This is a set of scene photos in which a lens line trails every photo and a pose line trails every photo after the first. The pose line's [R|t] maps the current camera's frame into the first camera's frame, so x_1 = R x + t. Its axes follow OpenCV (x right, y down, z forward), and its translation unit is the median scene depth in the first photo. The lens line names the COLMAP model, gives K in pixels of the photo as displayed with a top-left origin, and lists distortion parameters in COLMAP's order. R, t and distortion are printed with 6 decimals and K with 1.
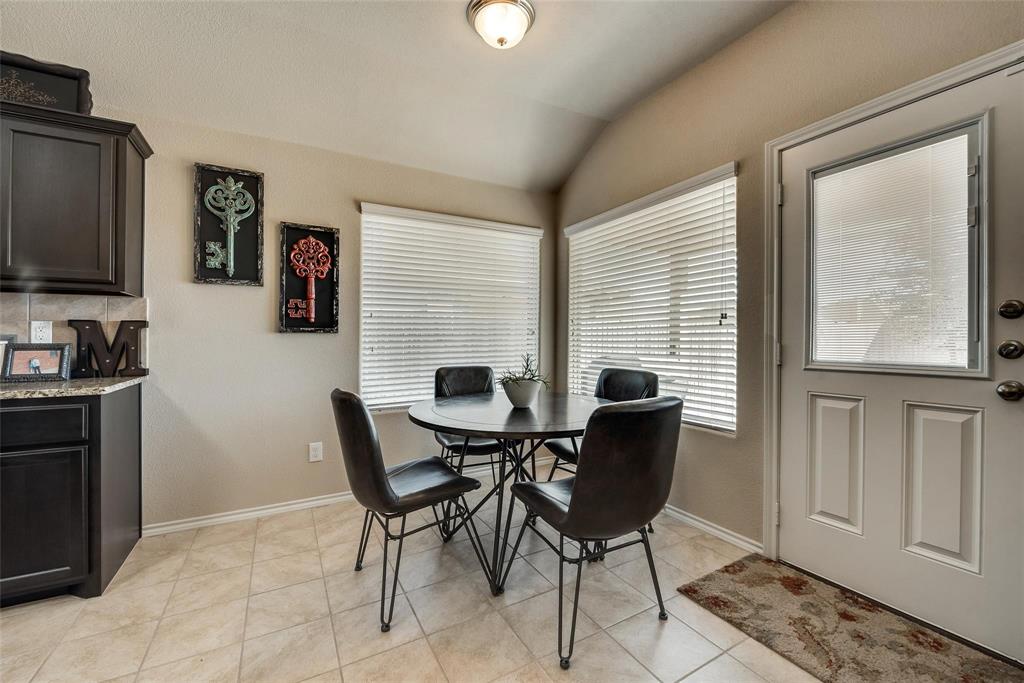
lens RADIAL K [[409.5, 0, 509.4], [0, 409.5, 339.1], [0, 0, 1]] dist [-0.002244, -0.004619]
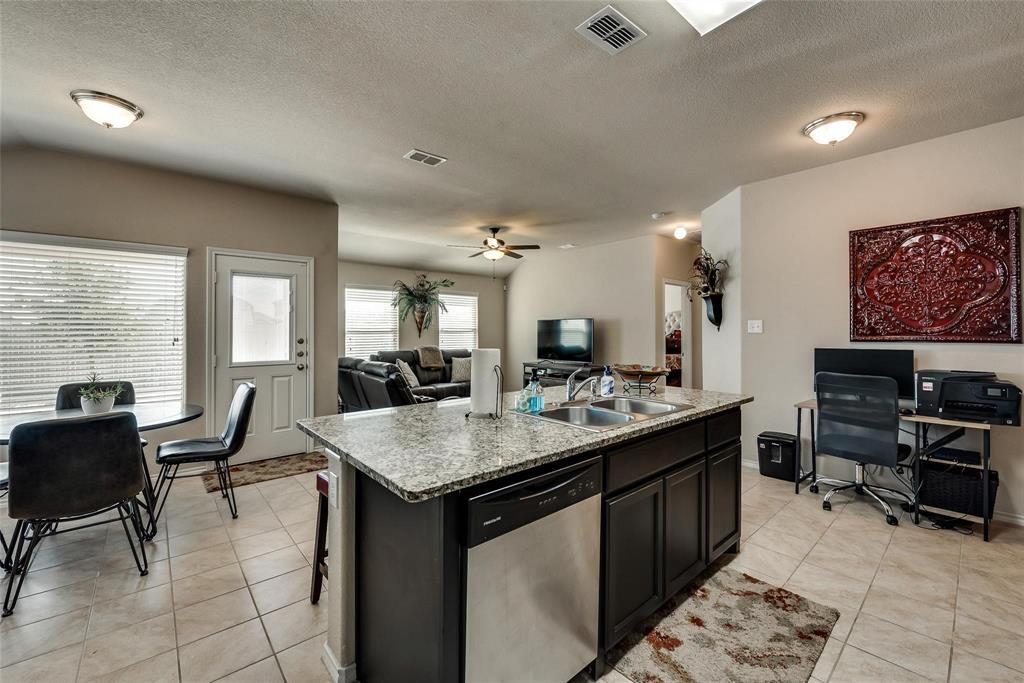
lens RADIAL K [[413.3, 0, 509.2], [0, 413.3, 330.7], [0, 0, 1]] dist [-0.000819, -0.004727]
pose [[-0.204992, 0.006465, 0.978742, -1.256248], [0.004677, 0.999973, -0.005625, -0.070963], [-0.978753, 0.003425, -0.205017, 0.040314]]
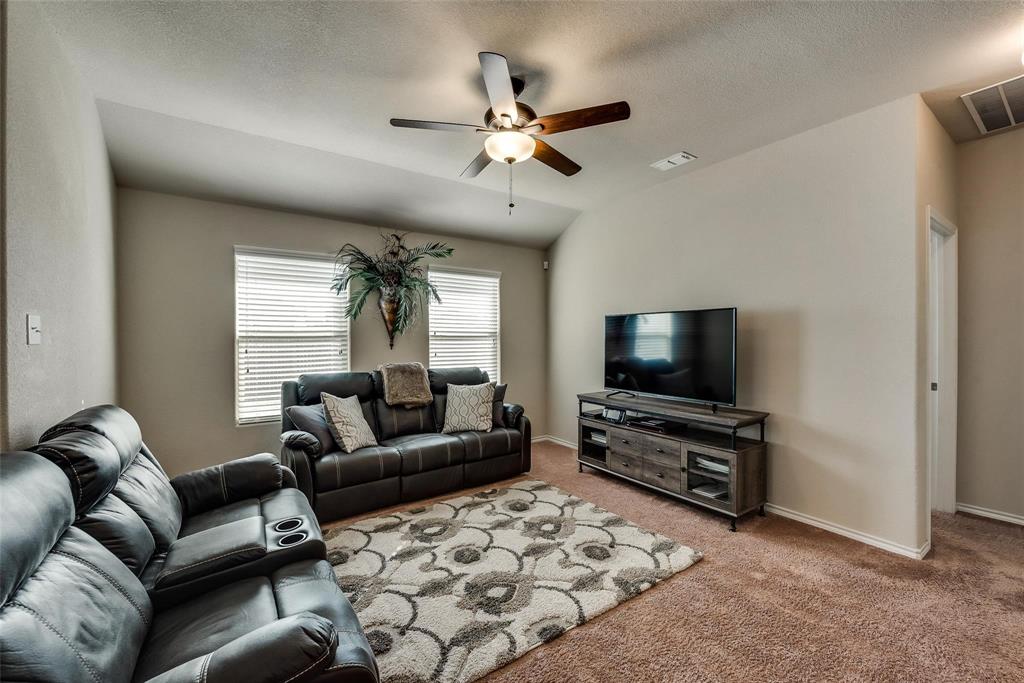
lens RADIAL K [[409.5, 0, 509.4], [0, 409.5, 339.1], [0, 0, 1]] dist [-0.002244, -0.004619]
pose [[-0.091063, -0.001112, 0.995845, 0.112148], [0.004861, 0.999987, 0.001561, -0.077170], [-0.995833, 0.004983, -0.091056, -0.266584]]
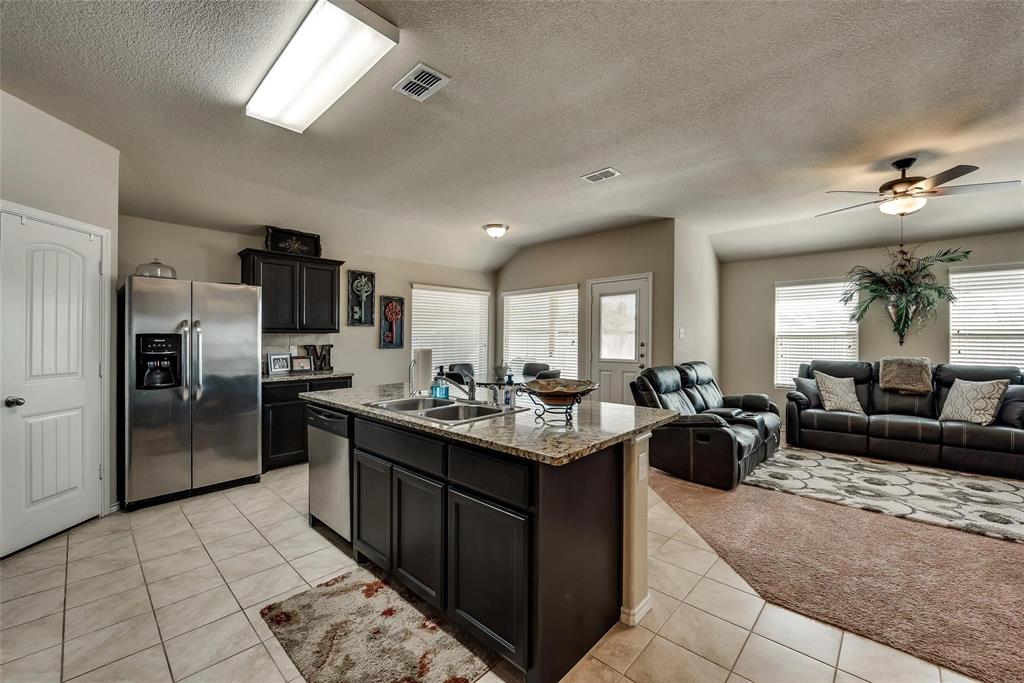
lens RADIAL K [[409.5, 0, 509.4], [0, 409.5, 339.1], [0, 0, 1]] dist [-0.002244, -0.004619]
pose [[0.954189, -0.000558, 0.299204, -0.600466], [0.000271, 0.999999, 0.001002, -0.070161], [-0.299205, -0.000875, 0.954189, -1.267900]]
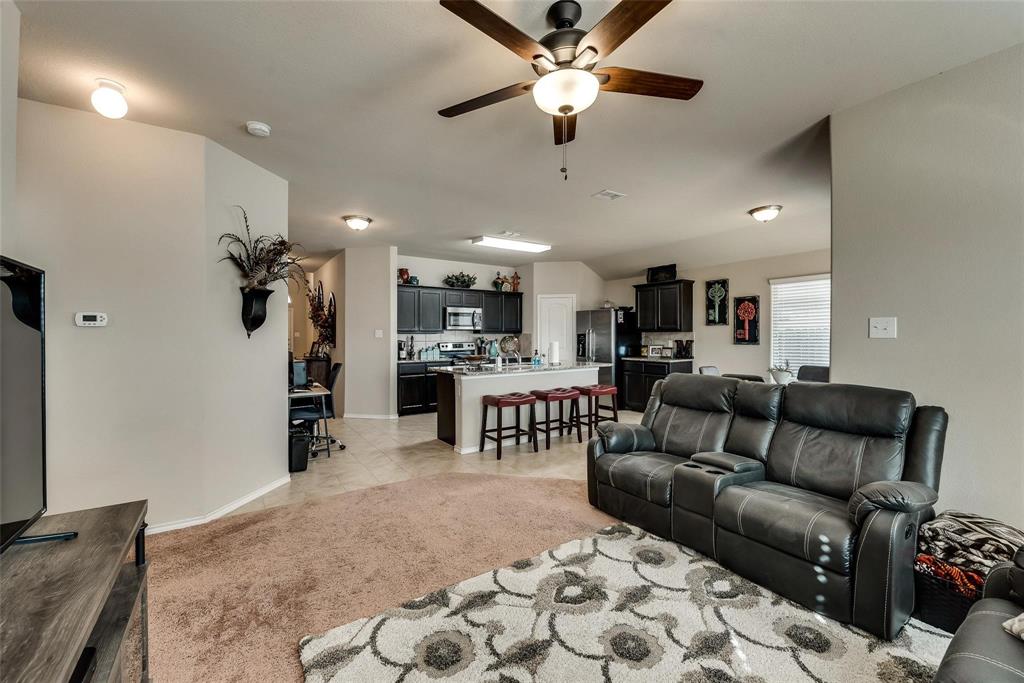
lens RADIAL K [[413.3, 0, 509.2], [0, 413.3, 330.7], [0, 0, 1]] dist [-0.000819, -0.004727]
pose [[0.083638, -0.009530, -0.996451, 1.809695], [0.002931, 0.999952, -0.009318, -0.082558], [0.996492, -0.002141, 0.083662, -0.517421]]
